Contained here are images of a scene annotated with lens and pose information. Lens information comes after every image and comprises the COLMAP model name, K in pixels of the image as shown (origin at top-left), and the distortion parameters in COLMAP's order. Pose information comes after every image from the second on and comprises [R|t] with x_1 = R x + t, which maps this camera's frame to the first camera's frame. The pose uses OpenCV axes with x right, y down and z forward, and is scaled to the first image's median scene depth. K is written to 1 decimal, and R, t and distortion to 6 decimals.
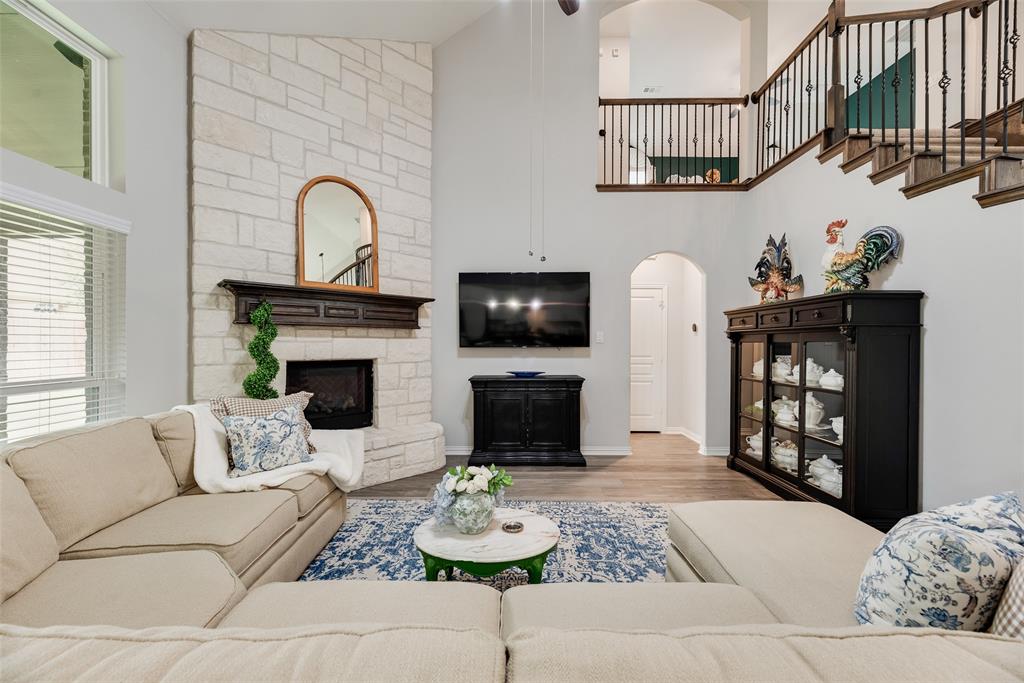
lens RADIAL K [[410.6, 0, 509.5], [0, 410.6, 345.6], [0, 0, 1]] dist [0.002098, 0.001089]
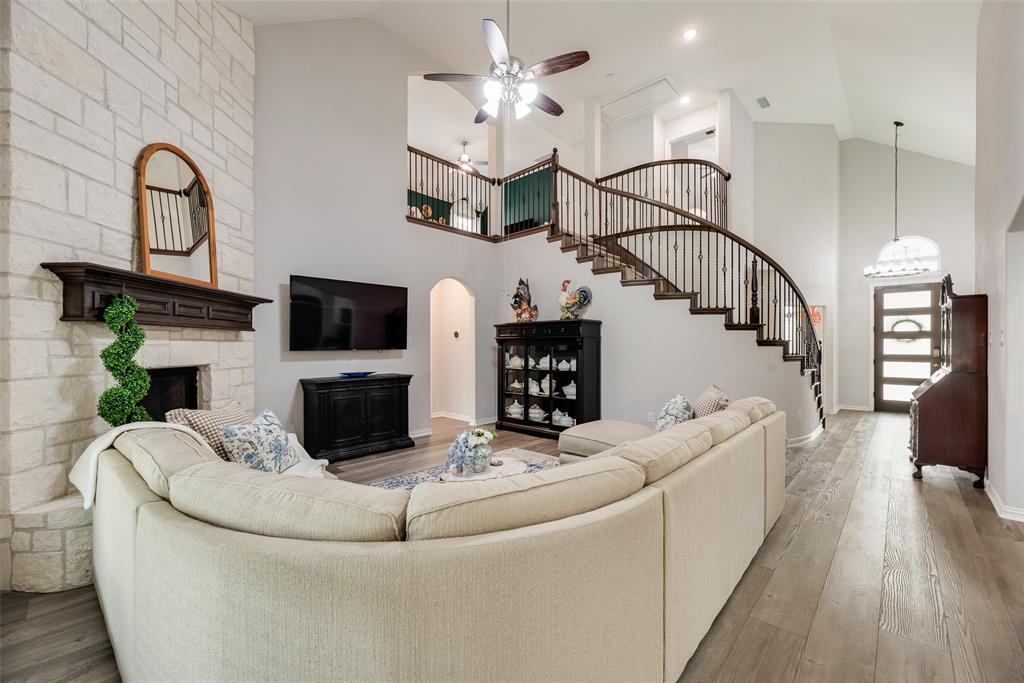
lens RADIAL K [[410.6, 0, 515.5], [0, 410.6, 344.1], [0, 0, 1]] dist [0.002098, 0.001089]
pose [[0.678599, 0.001071, 0.734508, -0.579217], [0.006194, 0.999955, -0.007181, -0.001916], [-0.734483, 0.009422, 0.678562, -0.067821]]
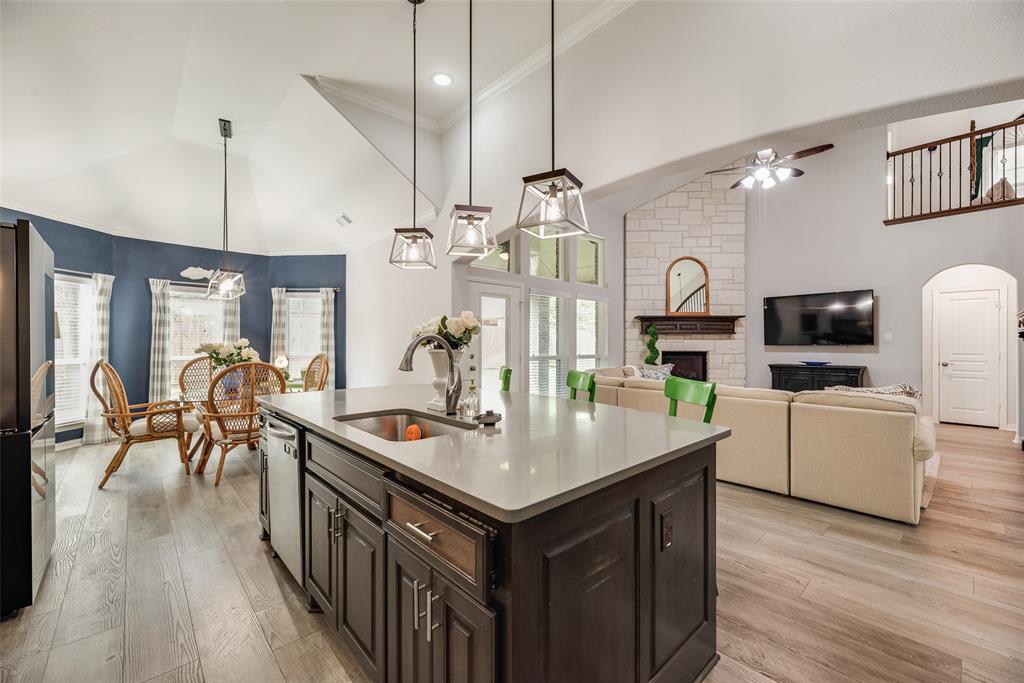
lens RADIAL K [[410.6, 0, 516.8], [0, 410.6, 344.0], [0, 0, 1]] dist [0.002098, 0.001089]
pose [[0.688023, -0.003192, -0.725682, 0.445192], [-0.003593, 0.999963, -0.007804, 0.019134], [0.725680, 0.007977, 0.687986, -0.929279]]
